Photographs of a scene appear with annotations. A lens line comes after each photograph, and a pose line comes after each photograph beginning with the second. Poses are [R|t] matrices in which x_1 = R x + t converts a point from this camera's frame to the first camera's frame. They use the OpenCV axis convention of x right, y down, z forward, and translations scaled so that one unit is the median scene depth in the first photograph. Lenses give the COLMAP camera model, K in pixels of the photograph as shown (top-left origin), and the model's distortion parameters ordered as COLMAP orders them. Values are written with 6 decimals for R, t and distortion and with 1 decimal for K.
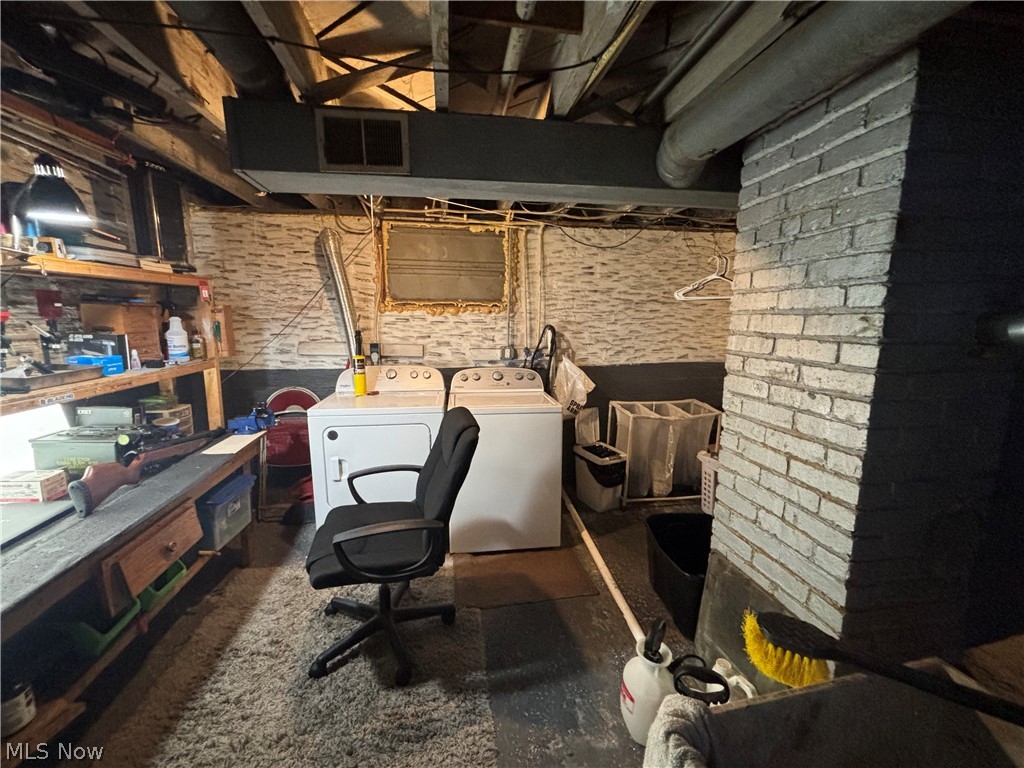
lens RADIAL K [[409.4, 0, 509.6], [0, 409.4, 386.5], [0, 0, 1]] dist [0.002043, 0.000147]
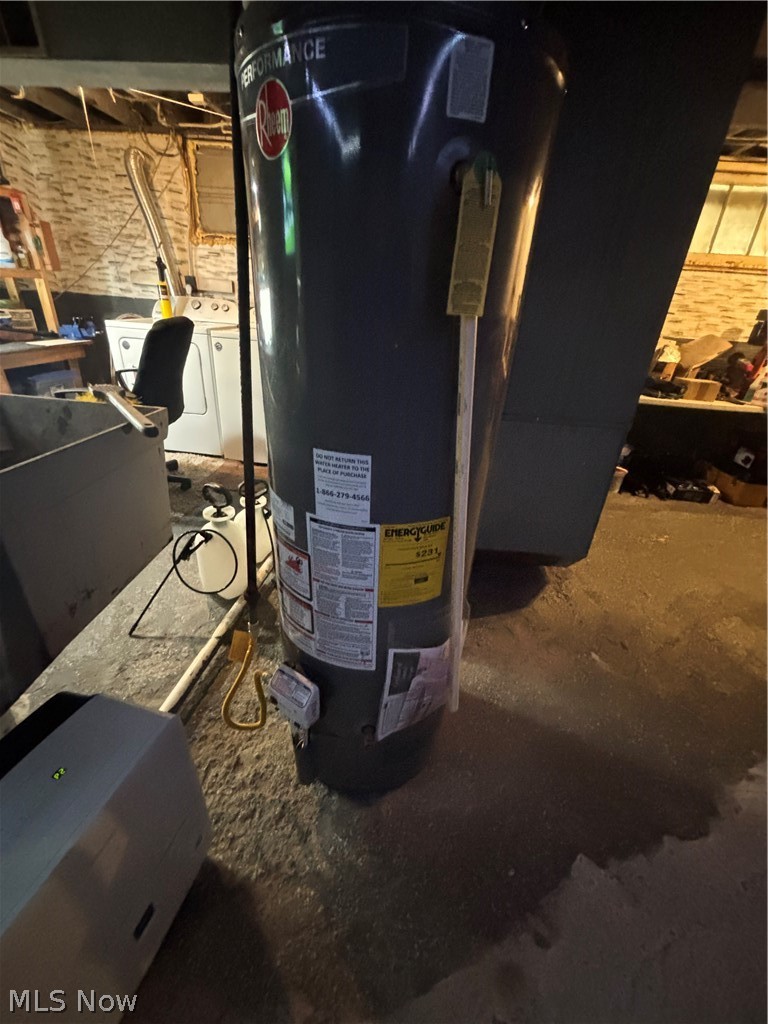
lens RADIAL K [[409.4, 0, 386.2], [0, 409.4, 511.0], [0, 0, 1]] dist [0.002043, 0.000147]
pose [[0.968248, 0.164829, -0.187955, 0.511586], [-0.102963, 0.948053, 0.300989, 0.111344], [0.227803, -0.272080, 0.934922, -0.090645]]
